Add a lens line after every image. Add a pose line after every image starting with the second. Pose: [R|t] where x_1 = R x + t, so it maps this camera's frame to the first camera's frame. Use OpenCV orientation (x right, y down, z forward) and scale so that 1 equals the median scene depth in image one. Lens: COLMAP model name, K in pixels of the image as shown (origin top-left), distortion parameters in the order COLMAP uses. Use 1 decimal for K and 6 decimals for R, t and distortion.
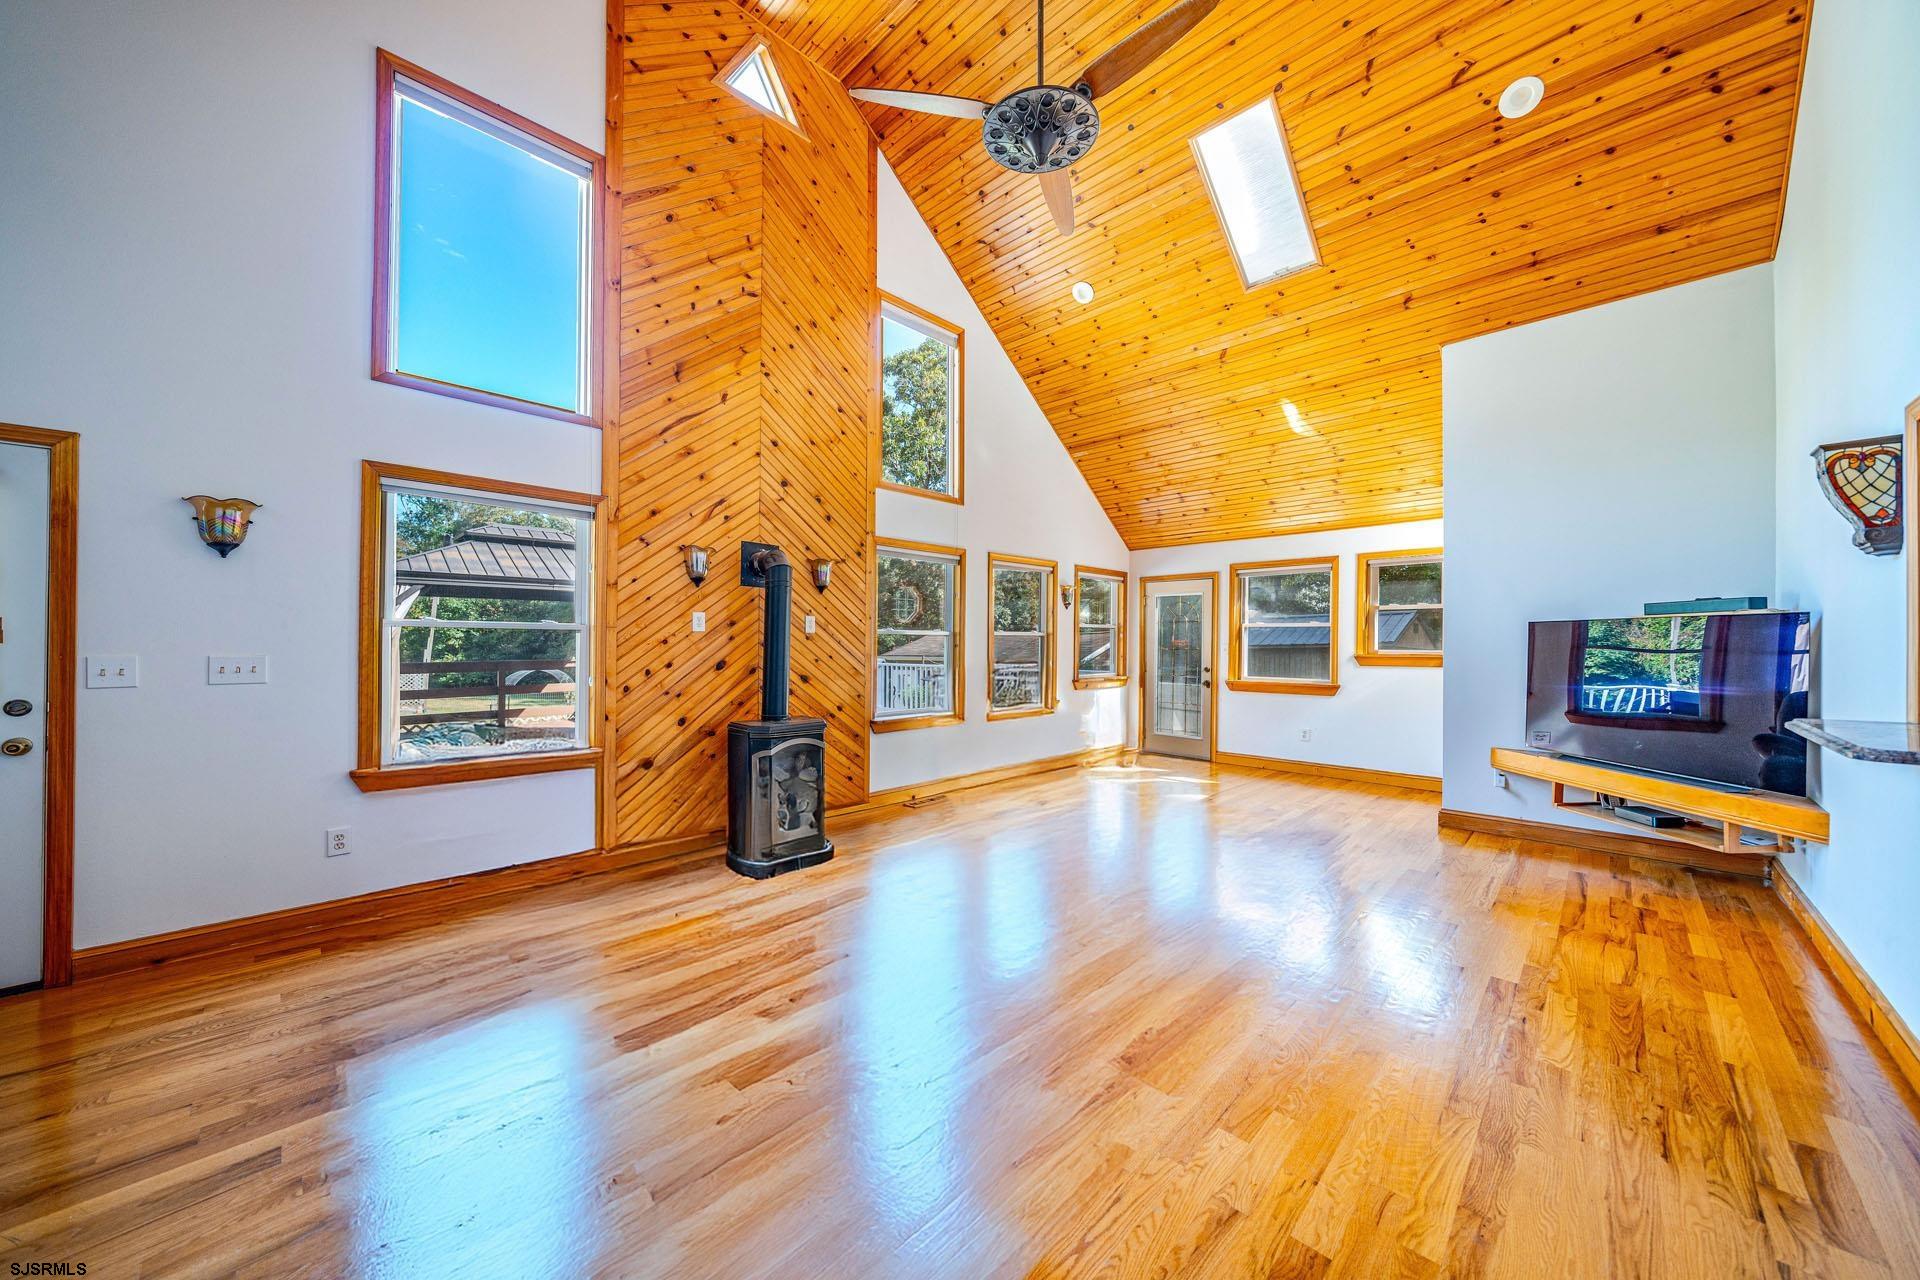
lens RADIAL K [[664.4, 0, 958.1], [0, 664.4, 644.1], [0, 0, 1]] dist [-0.001807, 0.000020]
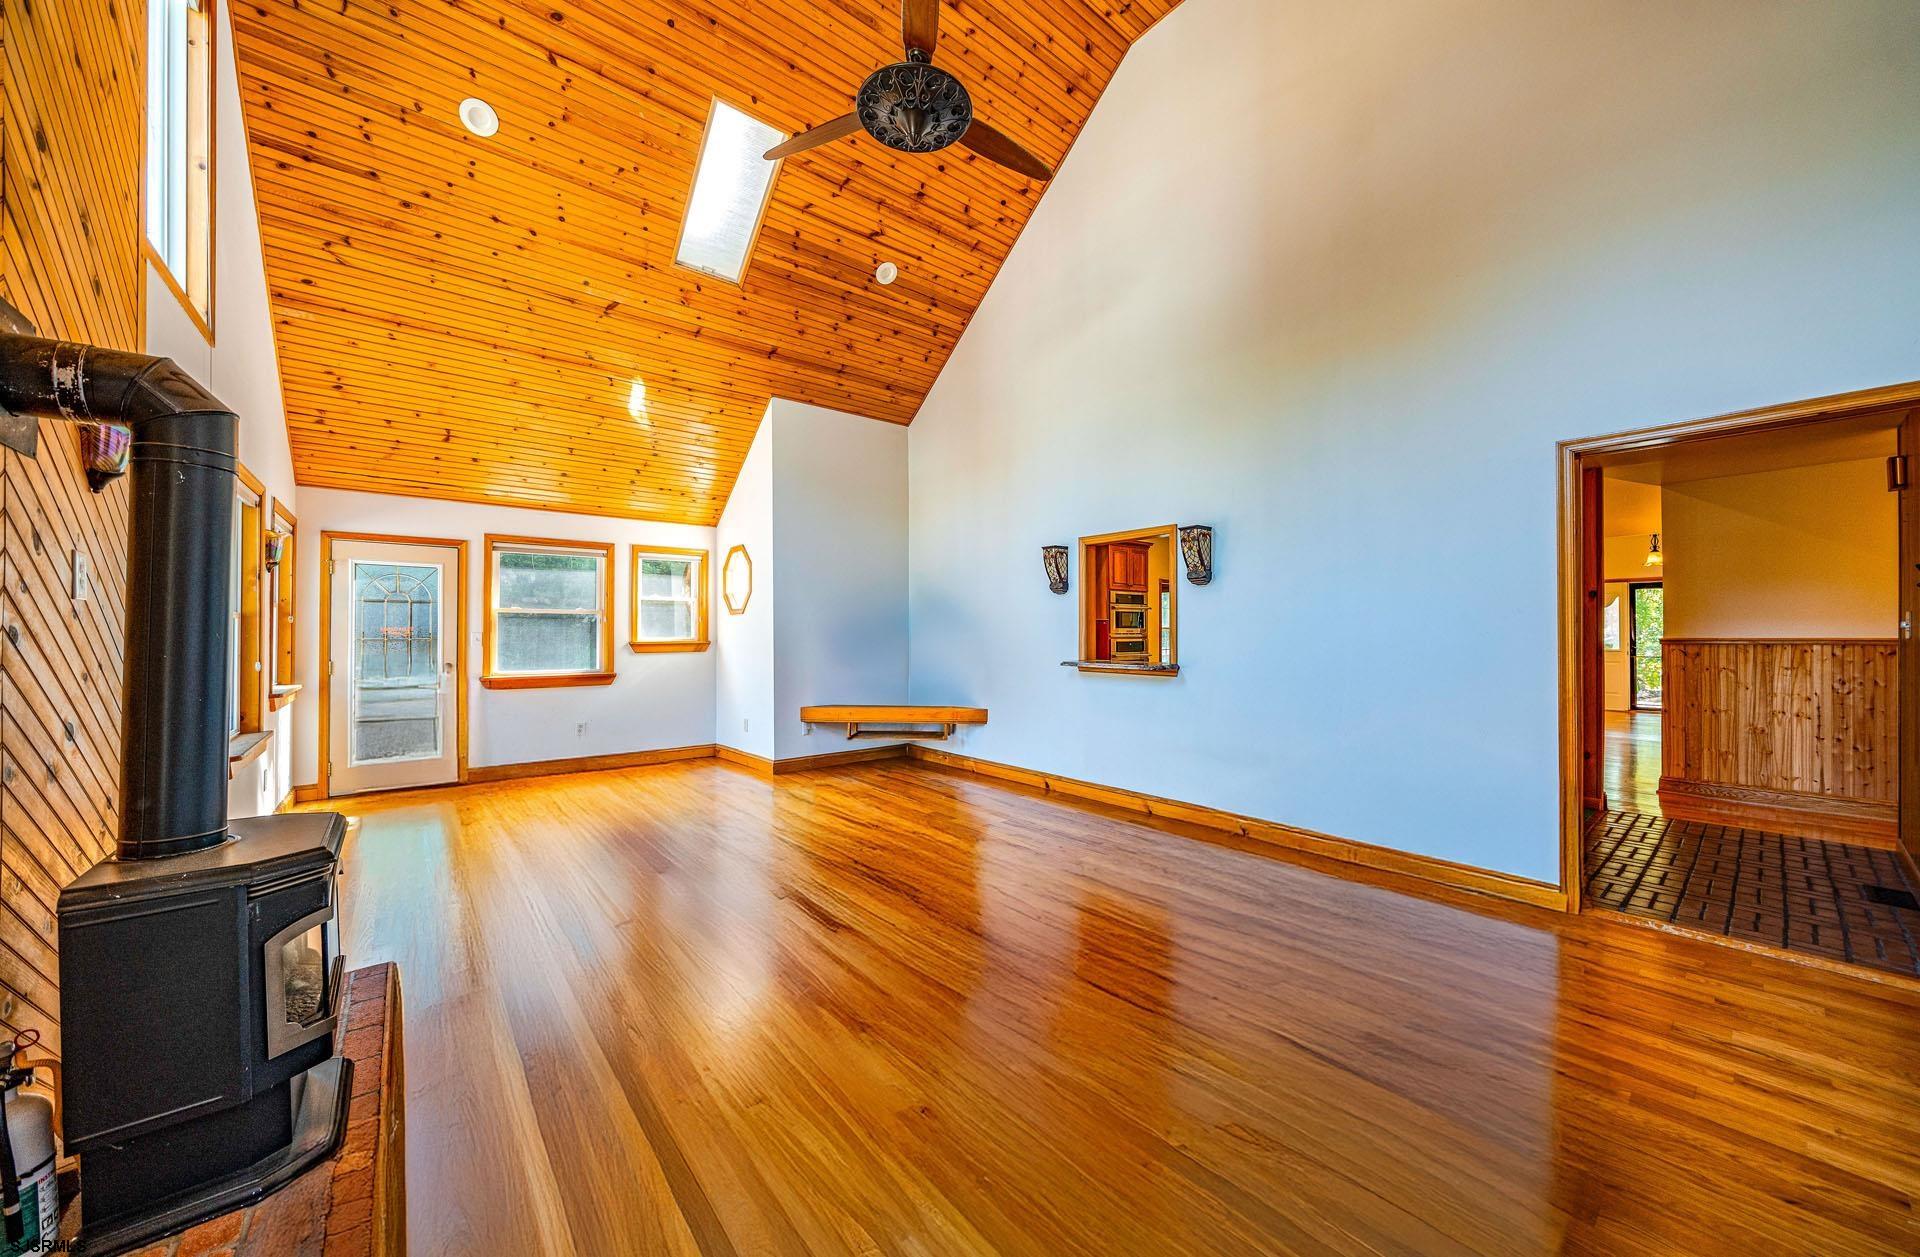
lens RADIAL K [[686.2, 0, 963.9], [0, 686.2, 632.0], [0, 0, 1]] dist [-0.002766, -0.000053]
pose [[0.106534, -0.000379, 0.994309, -0.570541], [0.000398, 1.000000, 0.000338, -0.000876], [-0.994309, 0.000360, 0.106535, 0.535798]]
